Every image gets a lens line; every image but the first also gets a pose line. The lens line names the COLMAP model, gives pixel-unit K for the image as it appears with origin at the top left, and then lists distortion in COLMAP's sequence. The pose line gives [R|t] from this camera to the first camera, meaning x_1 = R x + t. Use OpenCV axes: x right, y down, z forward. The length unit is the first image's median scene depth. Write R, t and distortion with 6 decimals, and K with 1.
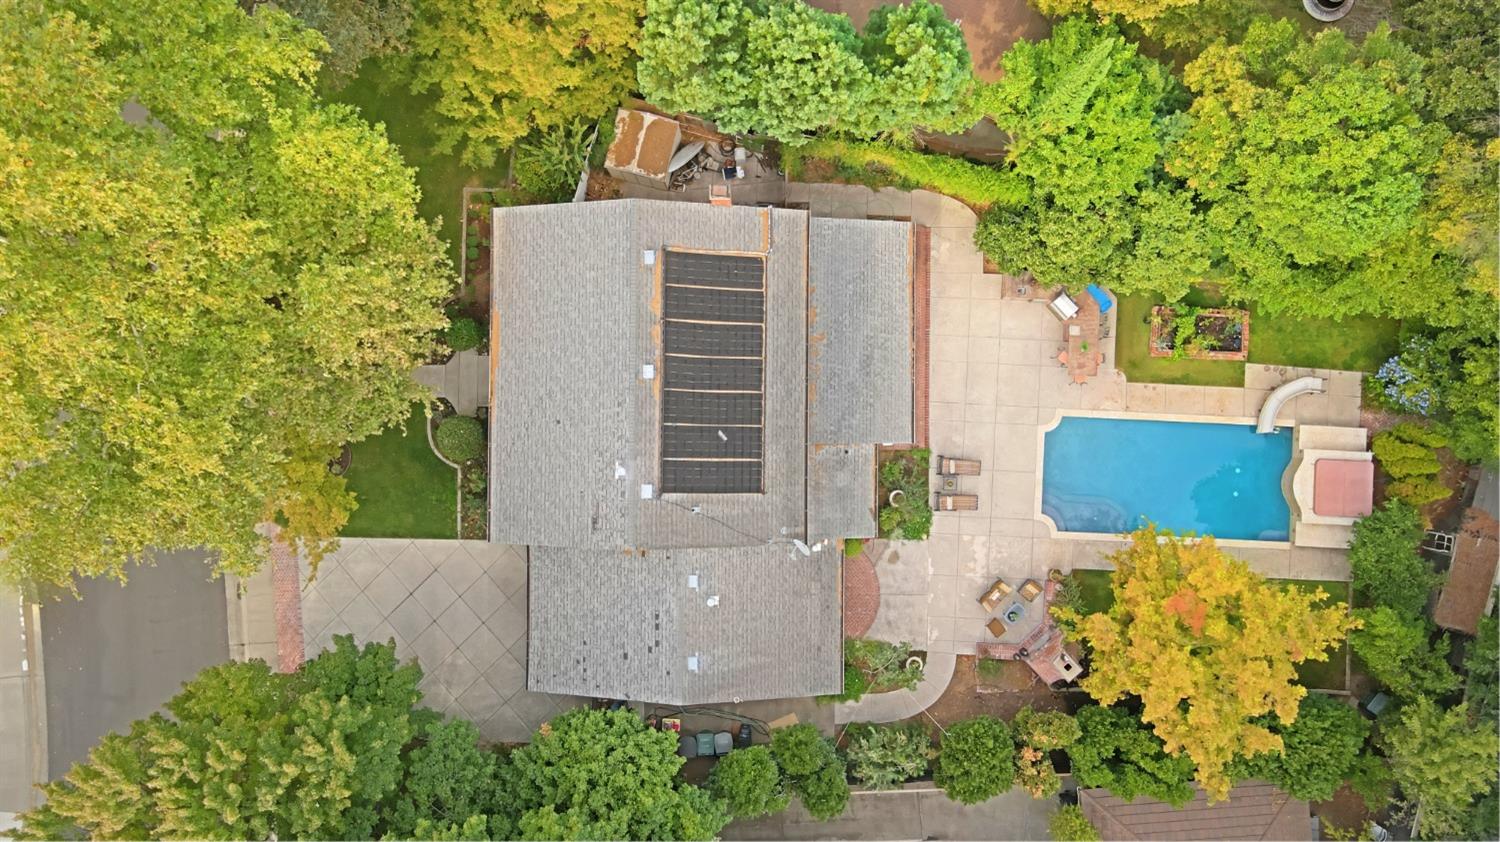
lens RADIAL K [[1090.1, 0, 750.0], [0, 1090.1, 421.0], [0, 0, 1]] dist [0.000637, -0.000074]
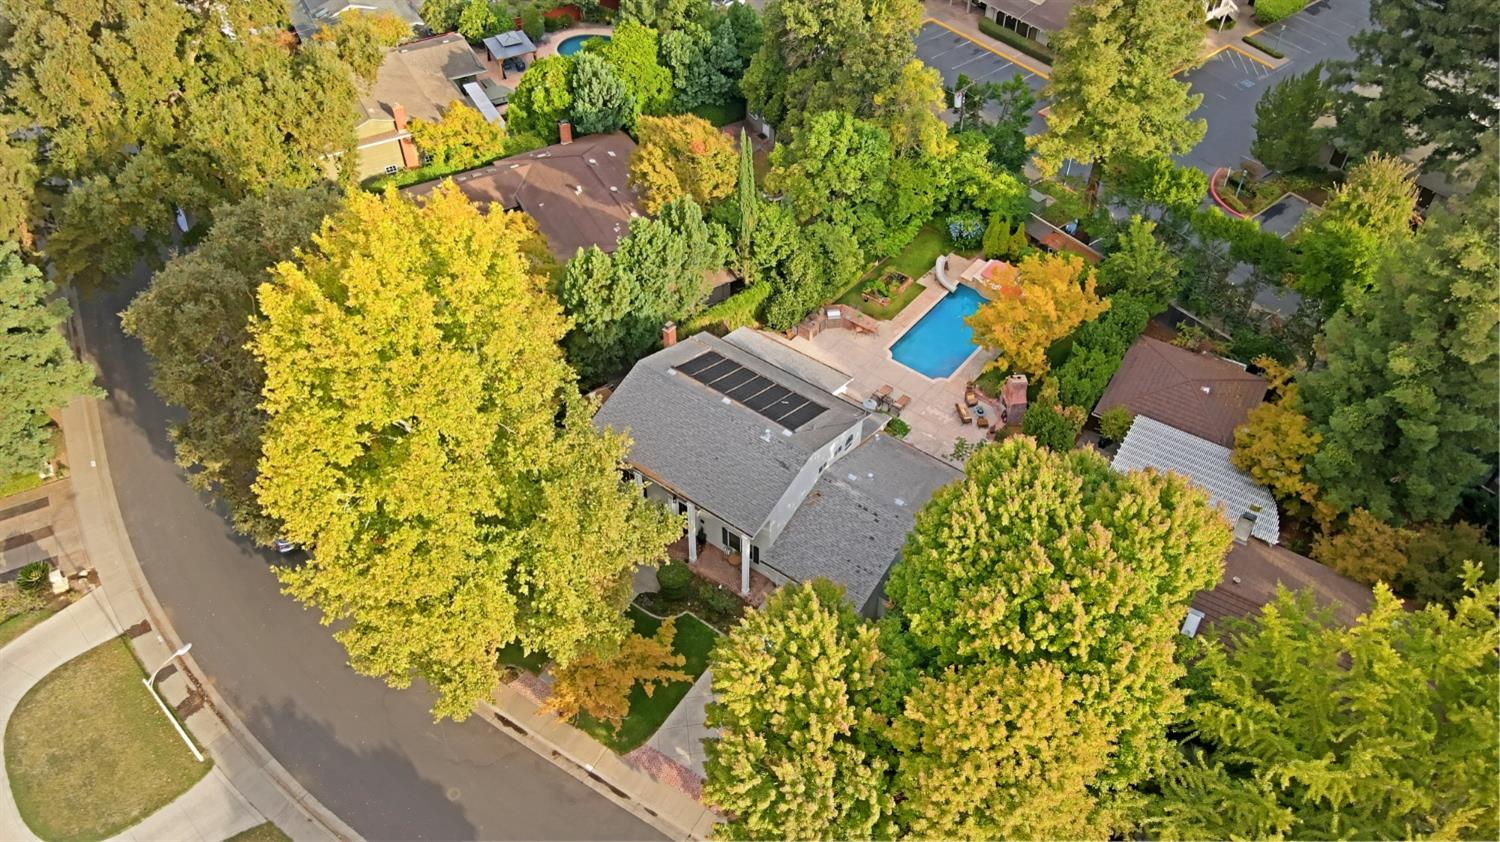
lens RADIAL K [[1090.1, 0, 750.0], [0, 1090.1, 421.0], [0, 0, 1]] dist [0.000637, -0.000074]
pose [[0.589193, -0.572702, 0.569969, -0.980119], [0.807900, 0.428255, -0.404840, 0.629861], [-0.012239, 0.699007, 0.715010, -0.131492]]
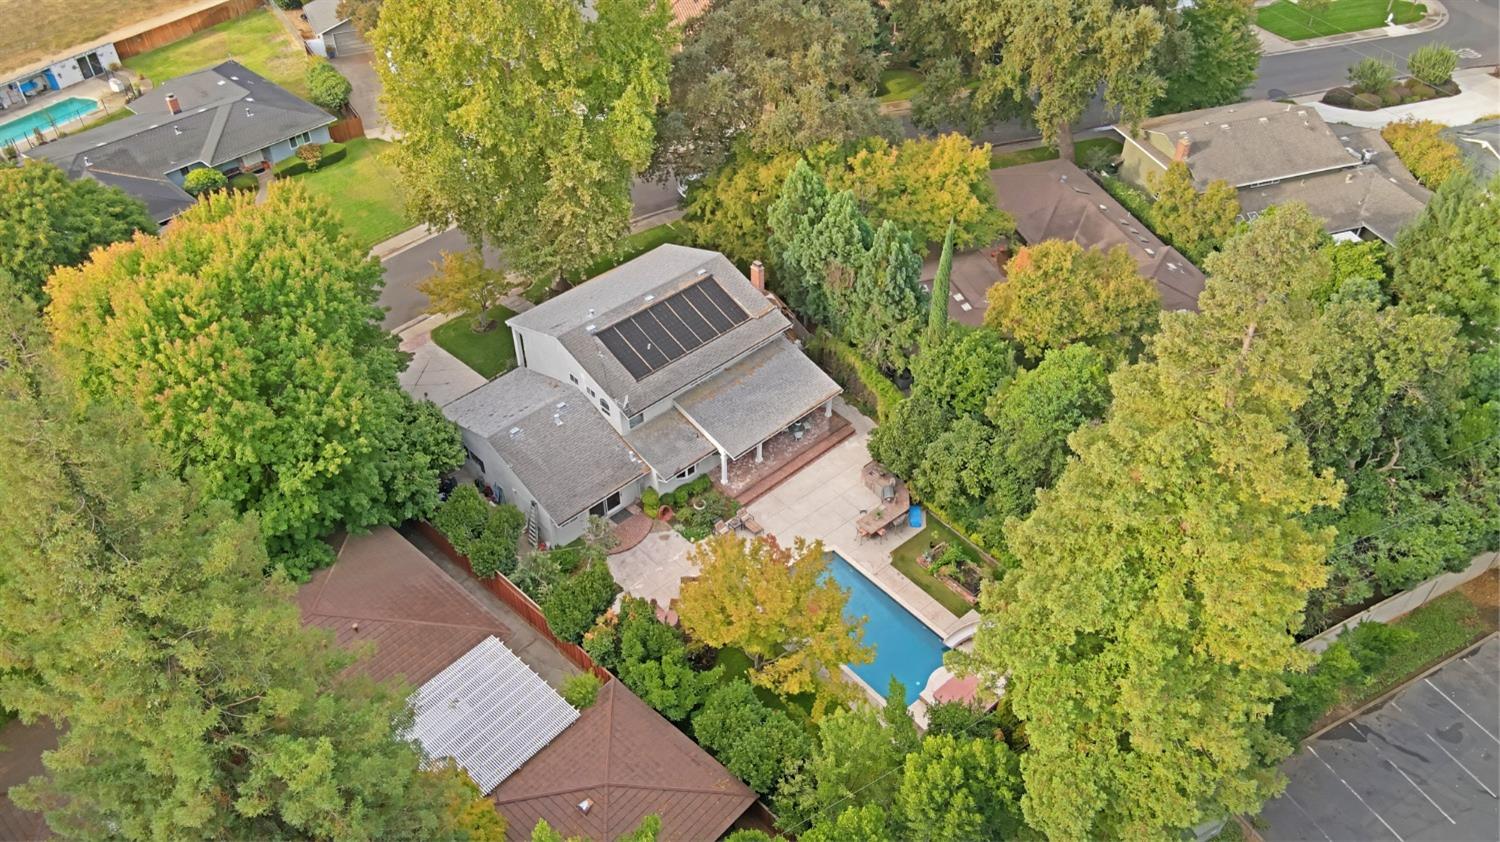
lens RADIAL K [[1090.1, 0, 750.0], [0, 1090.1, 421.0], [0, 0, 1]] dist [0.000637, -0.000074]
pose [[0.689680, 0.487442, -0.535483, 0.956164], [-0.724114, 0.464437, -0.509859, 0.749340], [0.000172, 0.739391, 0.673277, 0.024184]]
